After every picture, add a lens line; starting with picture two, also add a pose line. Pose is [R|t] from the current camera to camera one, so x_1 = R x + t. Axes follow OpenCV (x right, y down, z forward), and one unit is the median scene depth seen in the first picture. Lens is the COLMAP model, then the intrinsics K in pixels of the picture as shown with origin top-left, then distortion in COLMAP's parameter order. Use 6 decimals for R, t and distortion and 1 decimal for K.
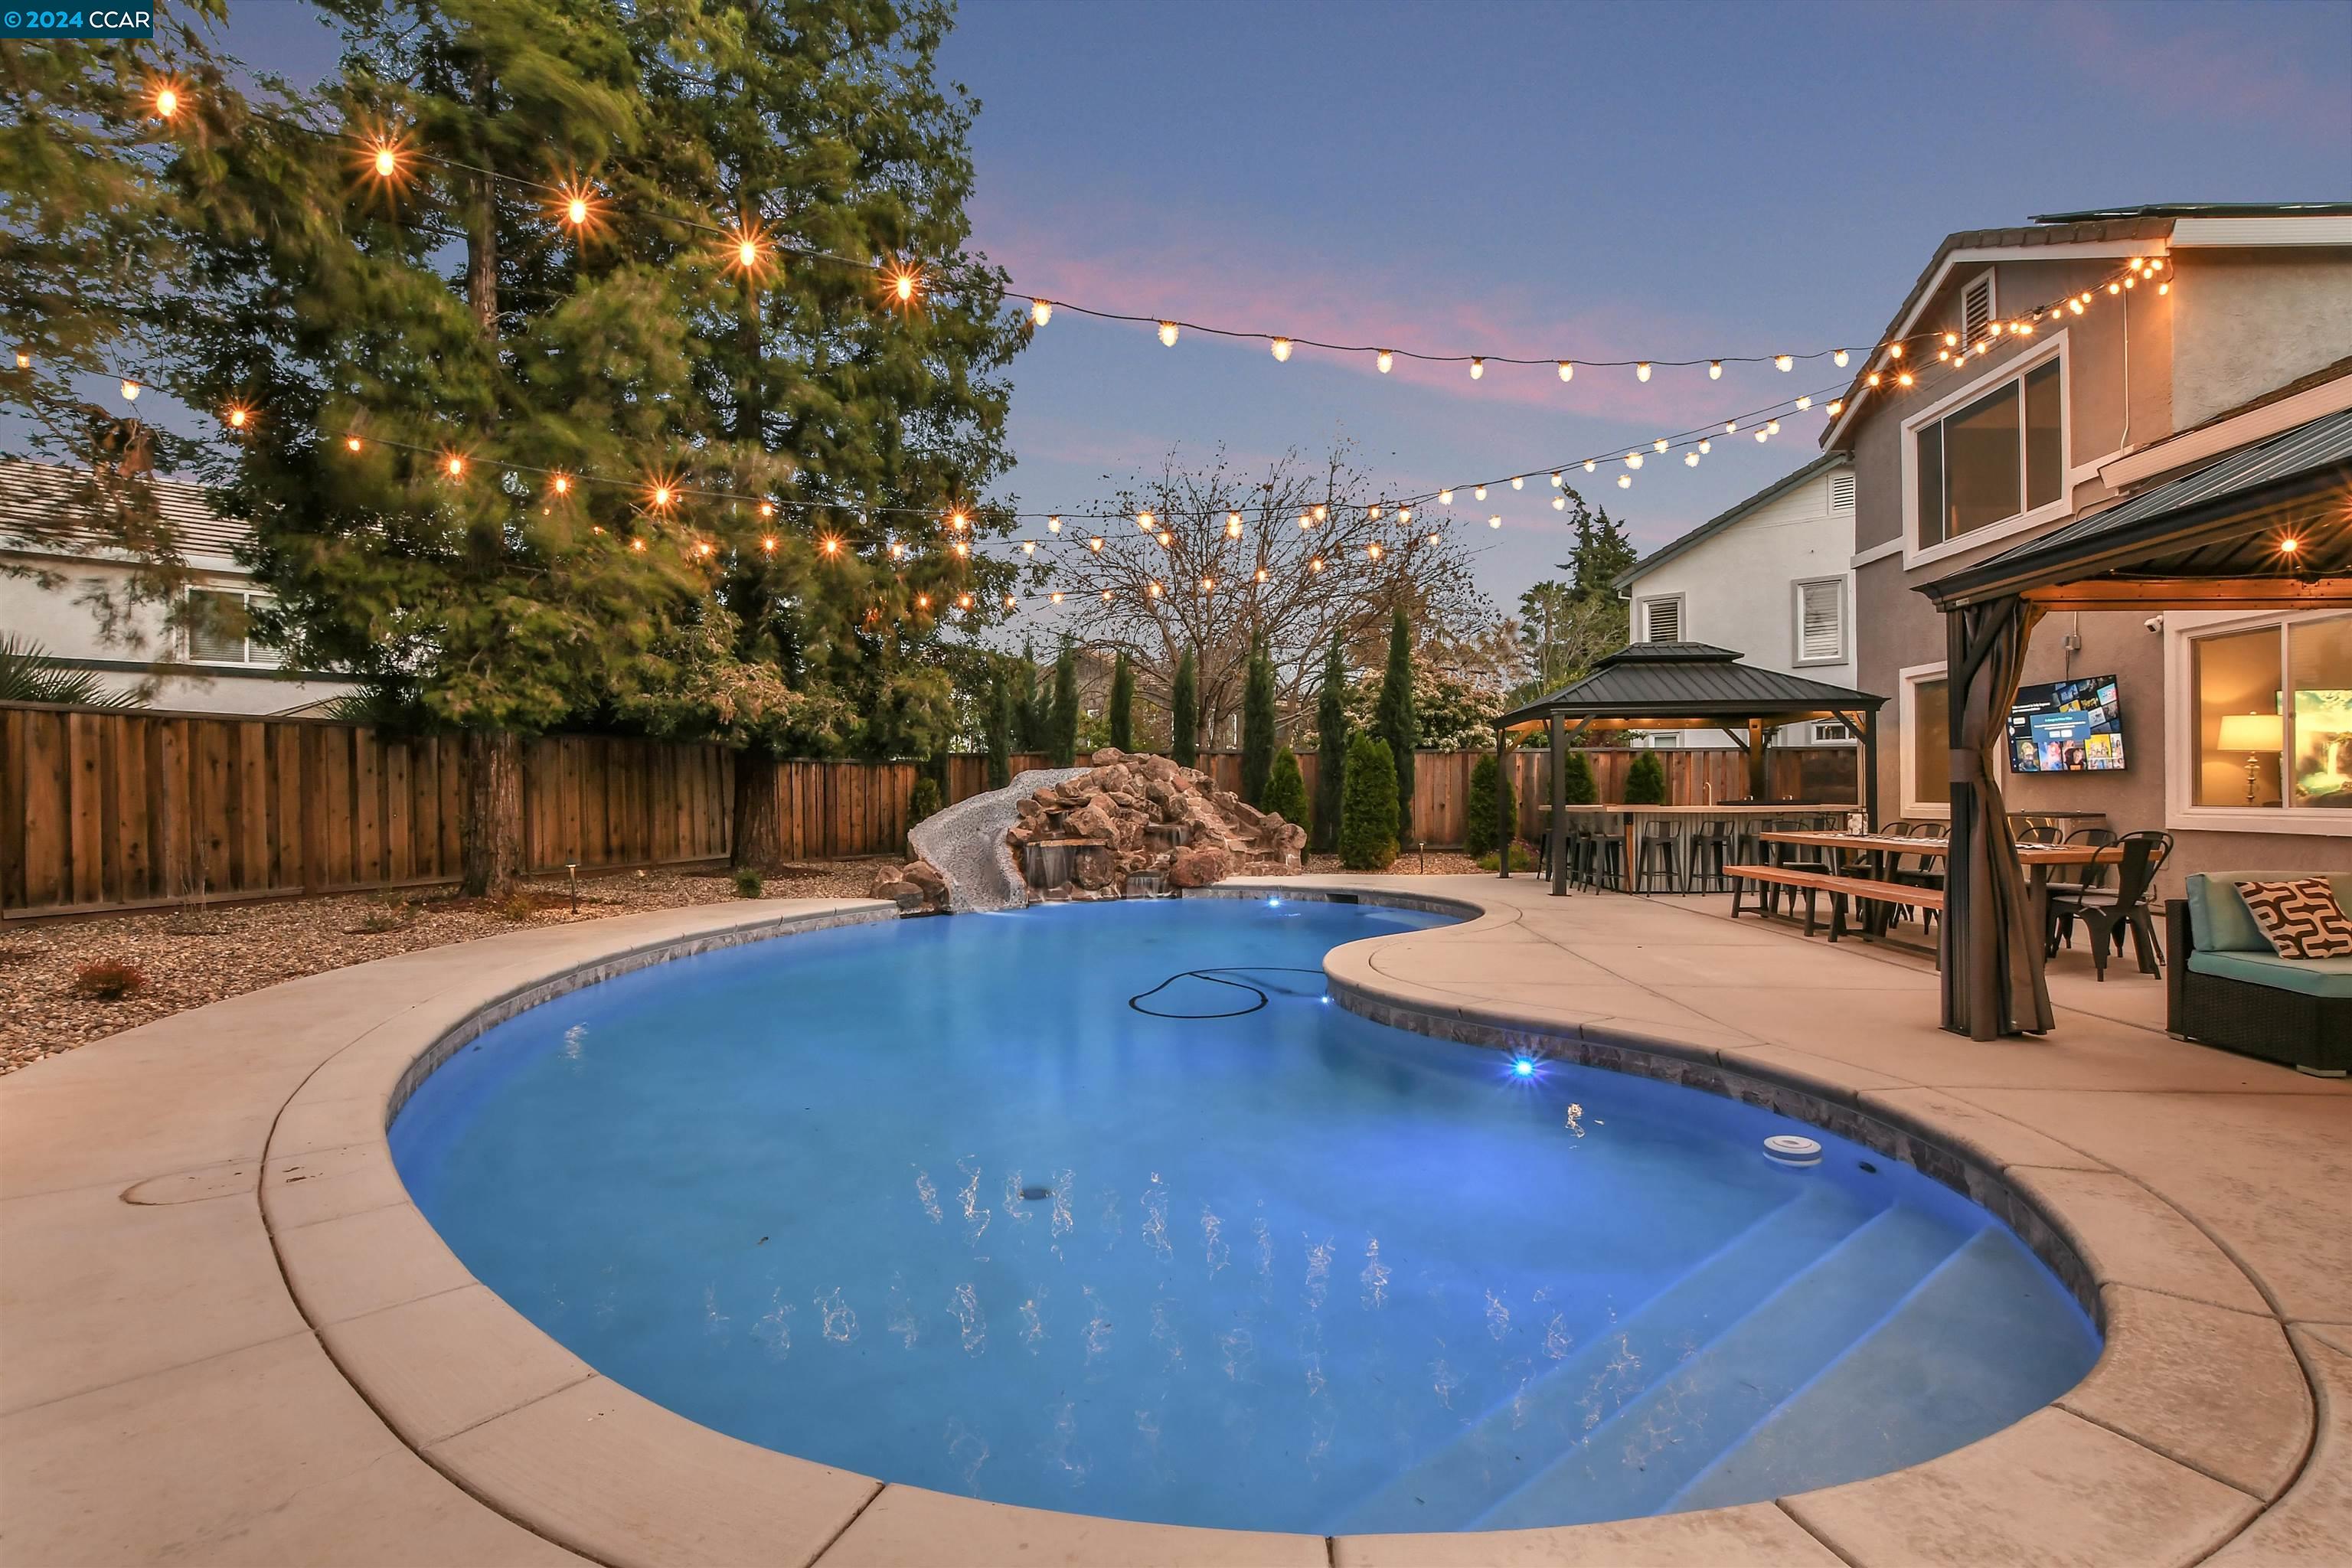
lens RADIAL K [[1104.5, 0, 1183.6], [0, 1104.5, 796.1], [0, 0, 1]] dist [-0.035531, 0.006473]
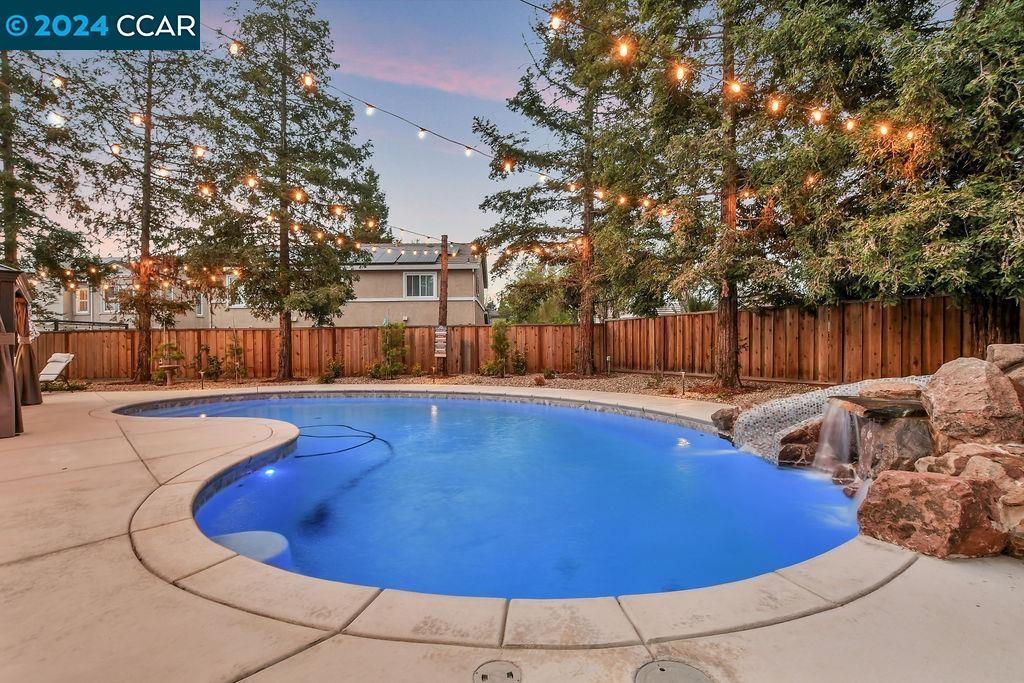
lens RADIAL K [[480.9, 0, 515.3], [0, 480.9, 346.8], [0, 0, 1]] dist [-0.035531, 0.006473]
pose [[-0.680441, 0.016102, -0.732626, 0.369407], [0.011513, 0.999870, 0.011282, -0.002522], [0.732713, -0.000758, -0.680537, 1.425373]]
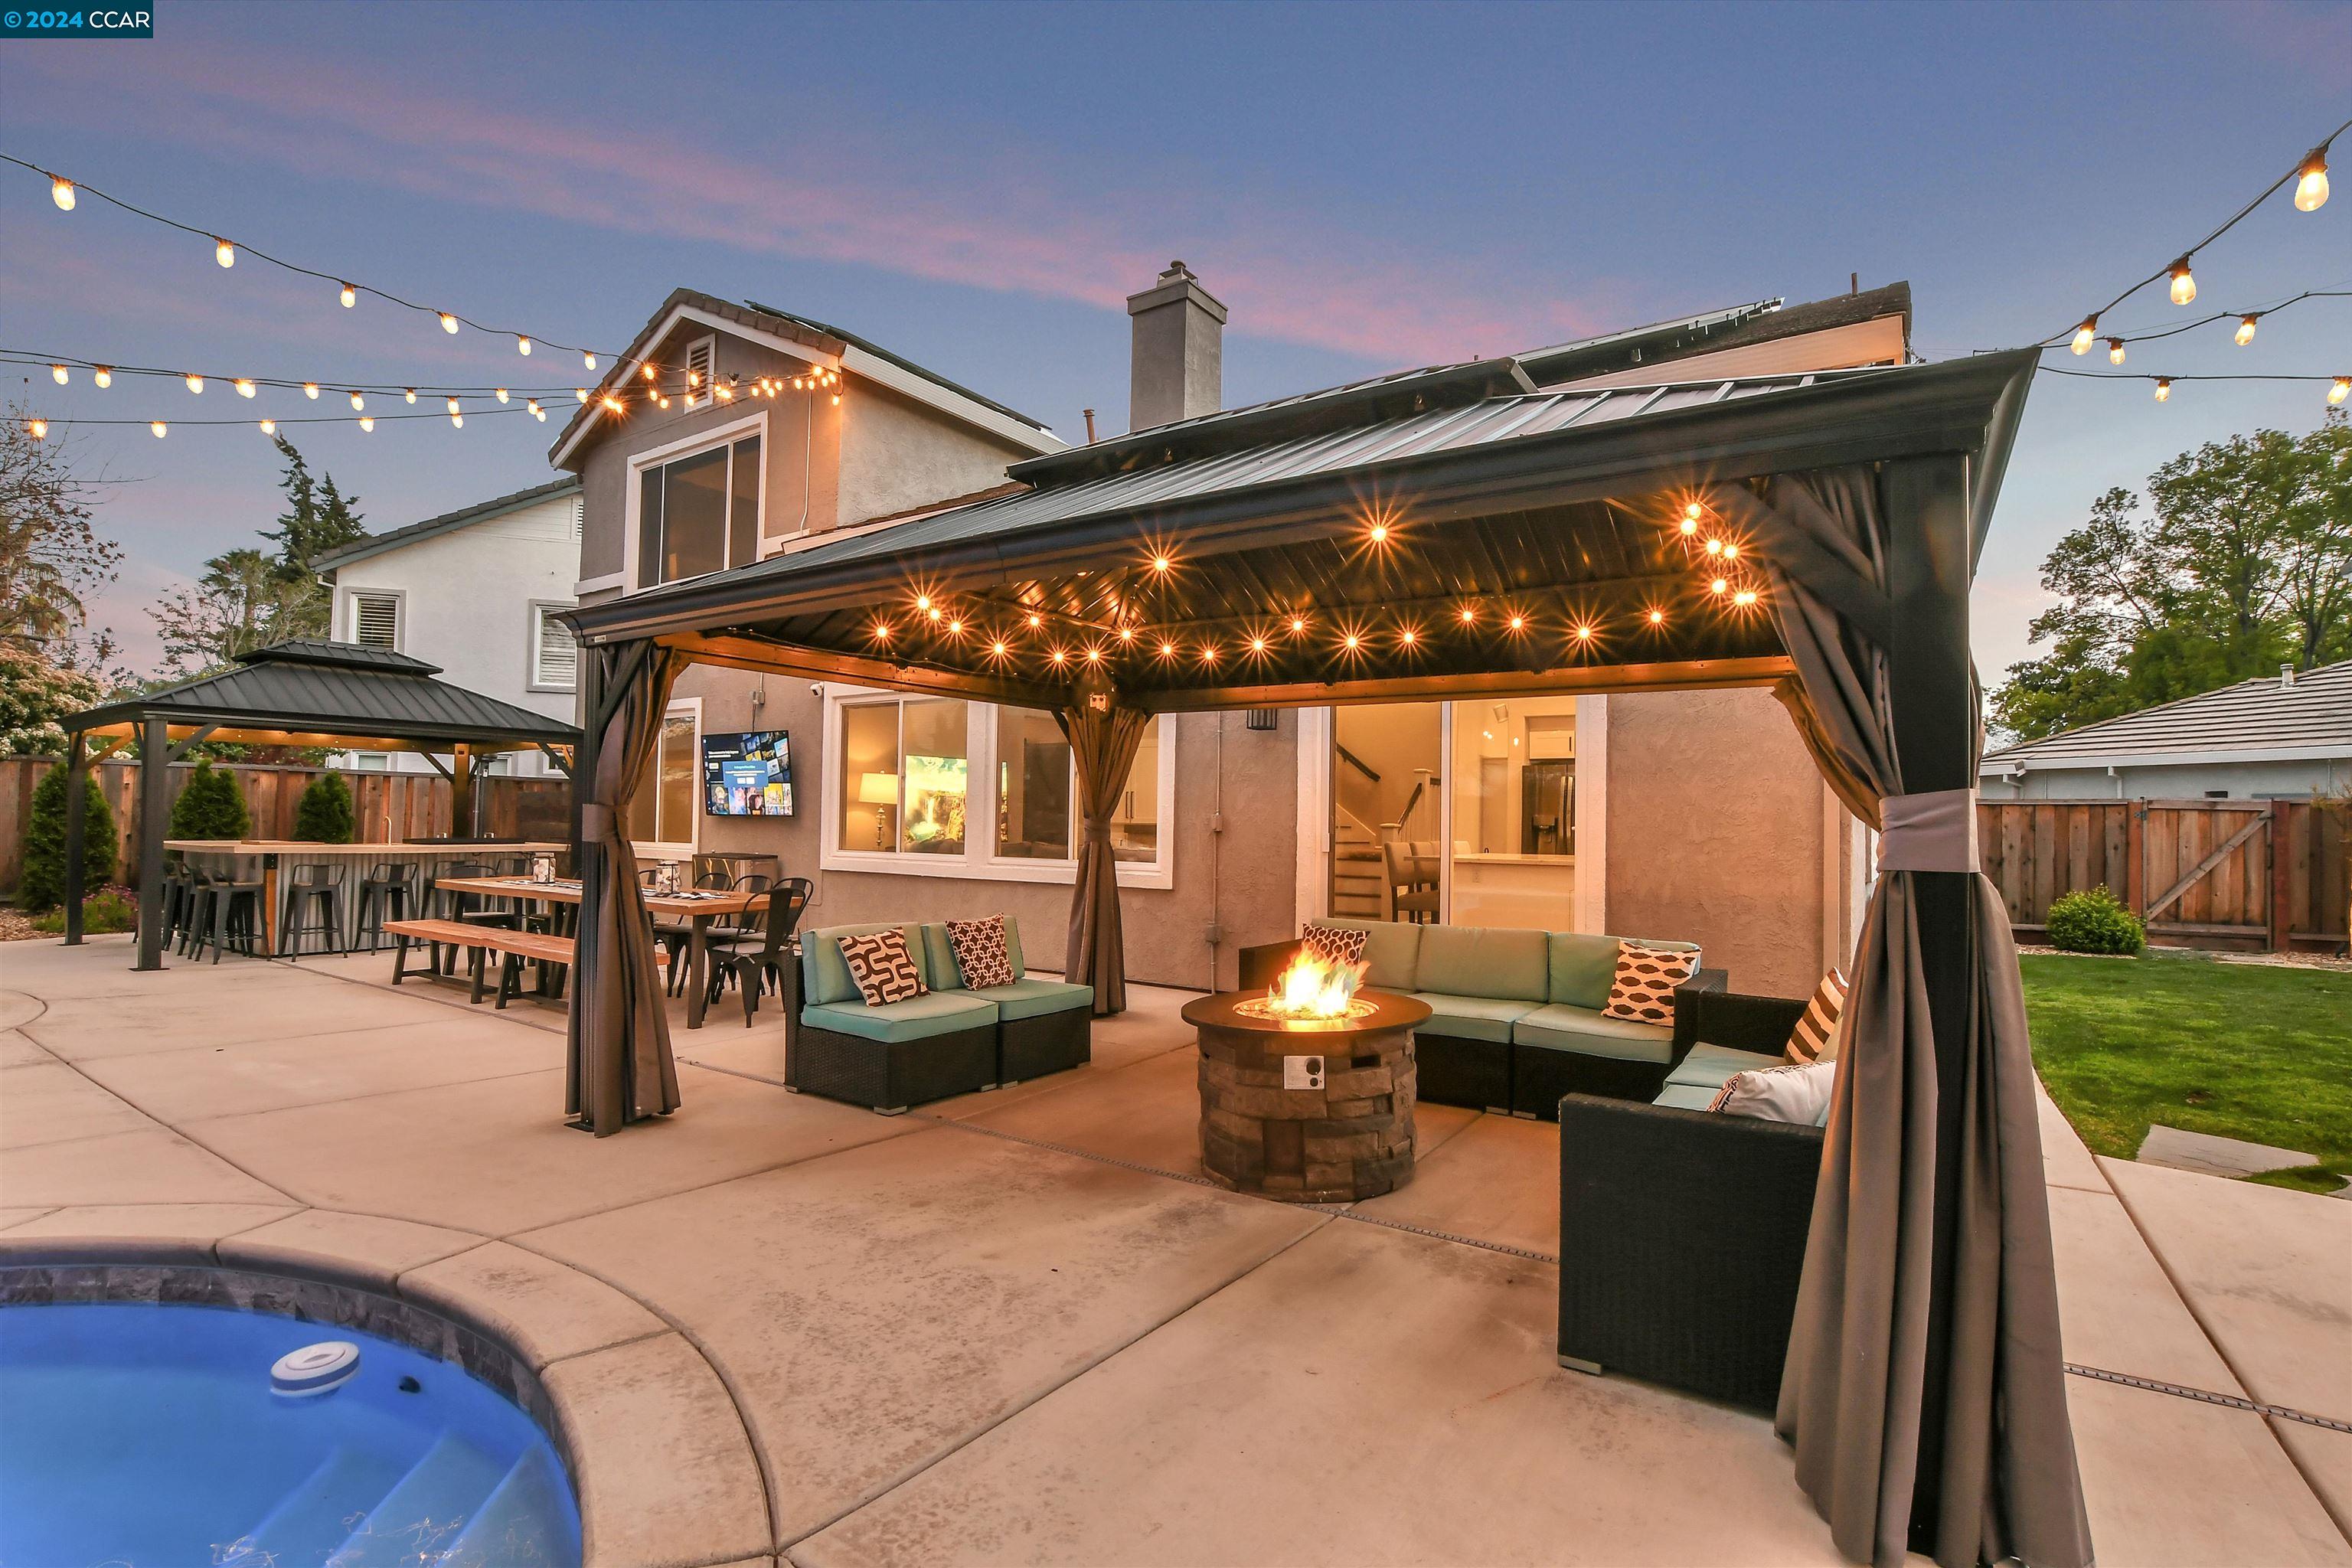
lens RADIAL K [[1104.5, 0, 1183.6], [0, 1104.5, 796.1], [0, 0, 1]] dist [-0.035531, 0.006473]
pose [[0.513900, 0.035574, 0.857112, 0.102407], [-0.016525, 0.999365, -0.031571, -0.015494], [-0.857691, 0.002061, 0.514162, 0.067300]]
